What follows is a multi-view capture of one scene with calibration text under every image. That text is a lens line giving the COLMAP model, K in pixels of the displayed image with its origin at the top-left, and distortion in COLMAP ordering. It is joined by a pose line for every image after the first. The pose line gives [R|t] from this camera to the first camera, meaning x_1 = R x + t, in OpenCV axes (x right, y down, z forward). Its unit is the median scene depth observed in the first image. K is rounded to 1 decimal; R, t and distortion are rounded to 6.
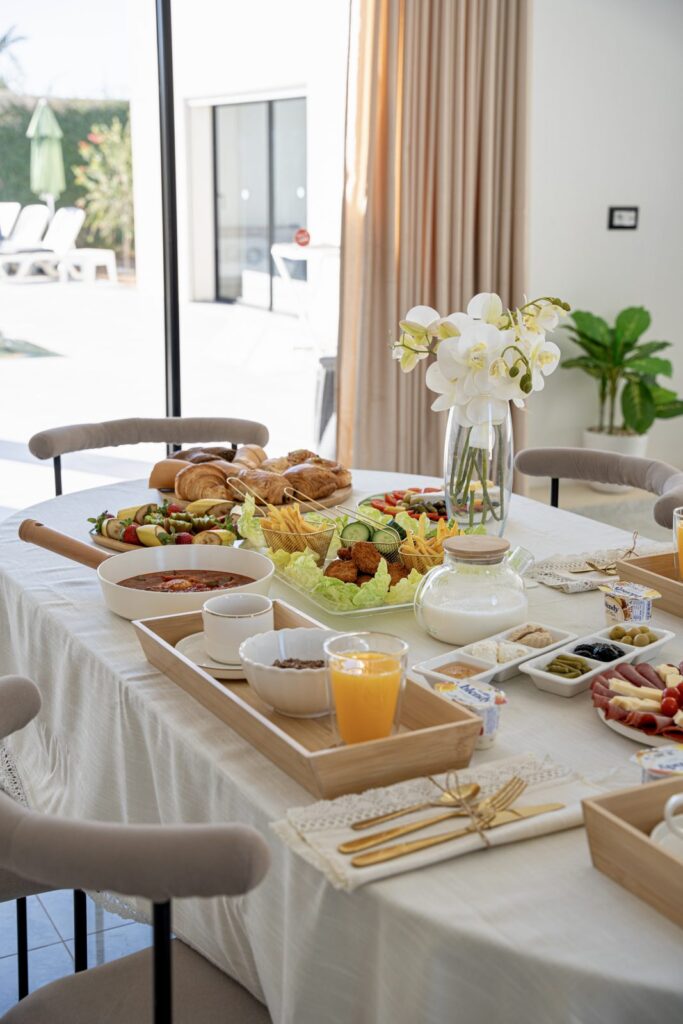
lens RADIAL K [[1393.9, 0, 341.5], [0, 1393.9, 512.0], [0, 0, 1]] dist [0.010996, 0.499006]
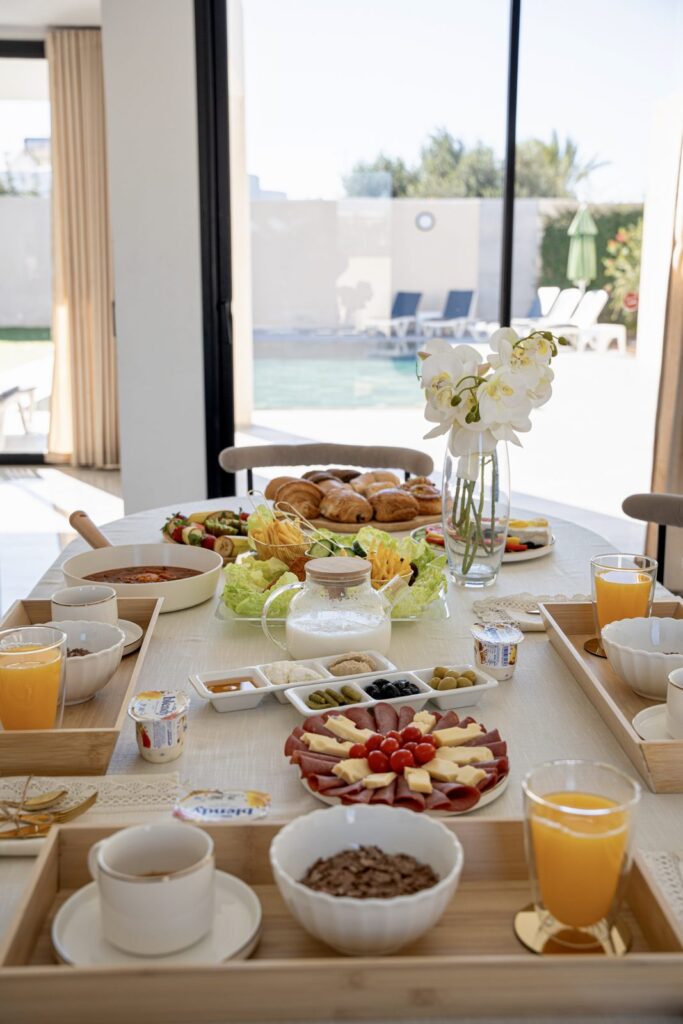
lens RADIAL K [[1139.4, 0, 341.5], [0, 1139.4, 512.0], [0, 0, 1]] dist [-0.046638, 0.245011]
pose [[0.899339, 0.083513, -0.429202, 0.406789], [-0.095048, 0.995458, -0.005467, -0.010045], [0.426796, 0.045712, 0.903192, 0.242017]]
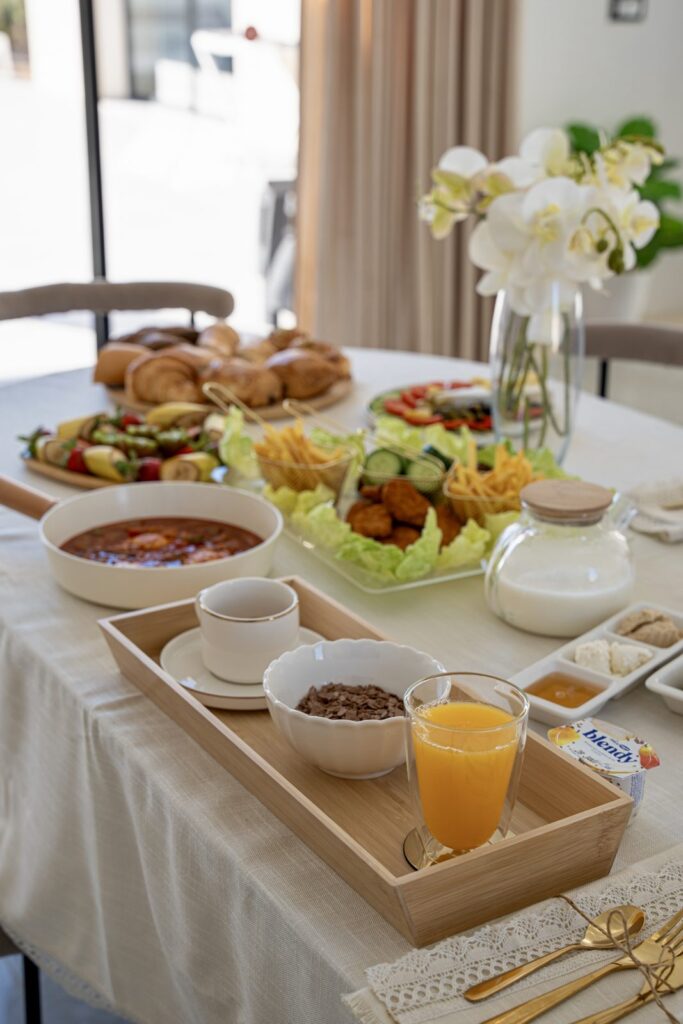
lens RADIAL K [[1501.8, 0, 353.7], [0, 1501.8, 513.3], [0, 0, 1]] dist [0.041268, 0.149325]
pose [[0.998277, -0.016476, 0.056323, -0.053858], [0.009550, 0.992594, 0.121101, -0.058613], [-0.057901, -0.120354, 0.991041, 0.207119]]
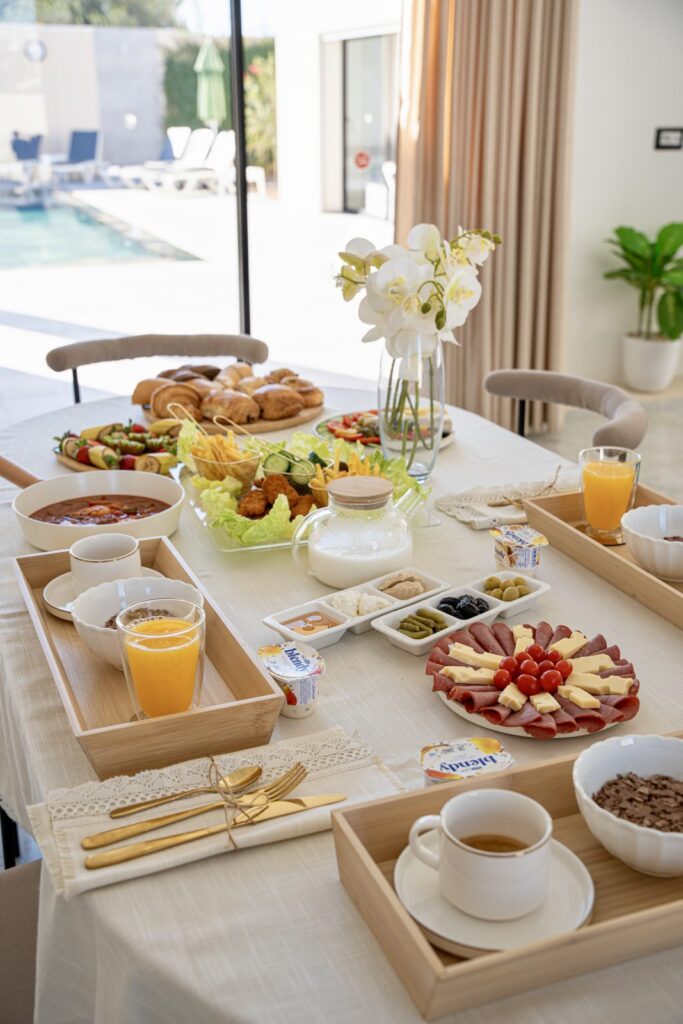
lens RADIAL K [[1139.4, 0, 341.5], [0, 1139.4, 512.0], [0, 0, 1]] dist [-0.046638, 0.245011]
pose [[0.993382, 0.029803, -0.110919, 0.159390], [-0.017366, 0.993618, 0.111450, -0.045681], [0.113533, -0.108786, 0.987561, 0.175873]]
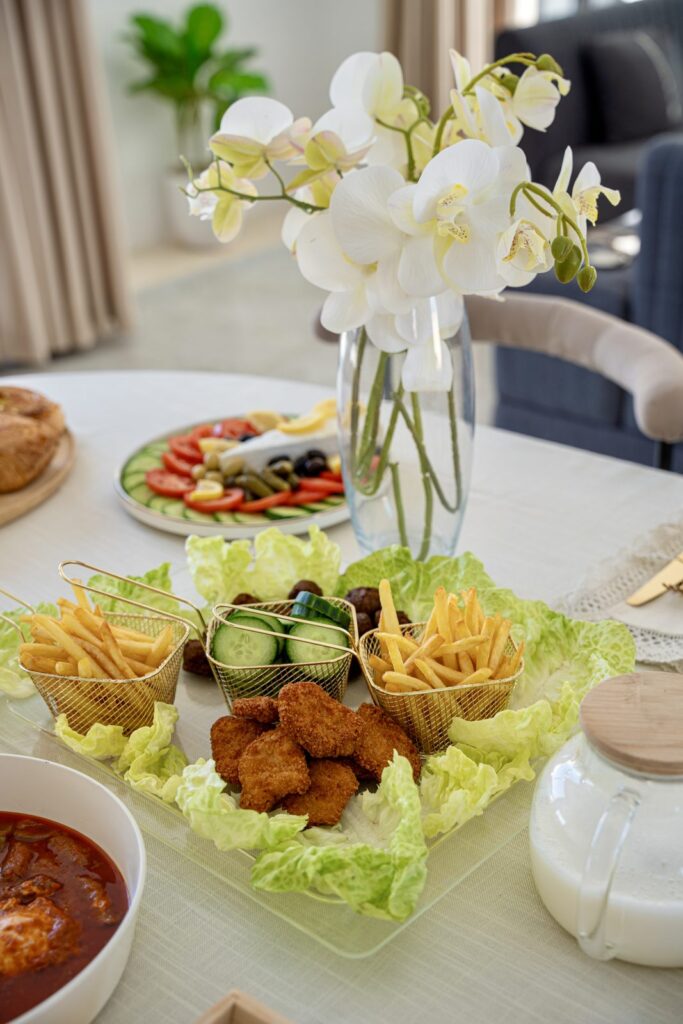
lens RADIAL K [[1393.9, 0, 341.5], [0, 1393.9, 512.0], [0, 0, 1]] dist [0.010996, 0.499006]
pose [[0.920888, -0.202573, 0.333062, -0.108633], [0.127768, 0.964030, 0.233071, -0.133613], [-0.368296, -0.172078, 0.913645, 0.605926]]
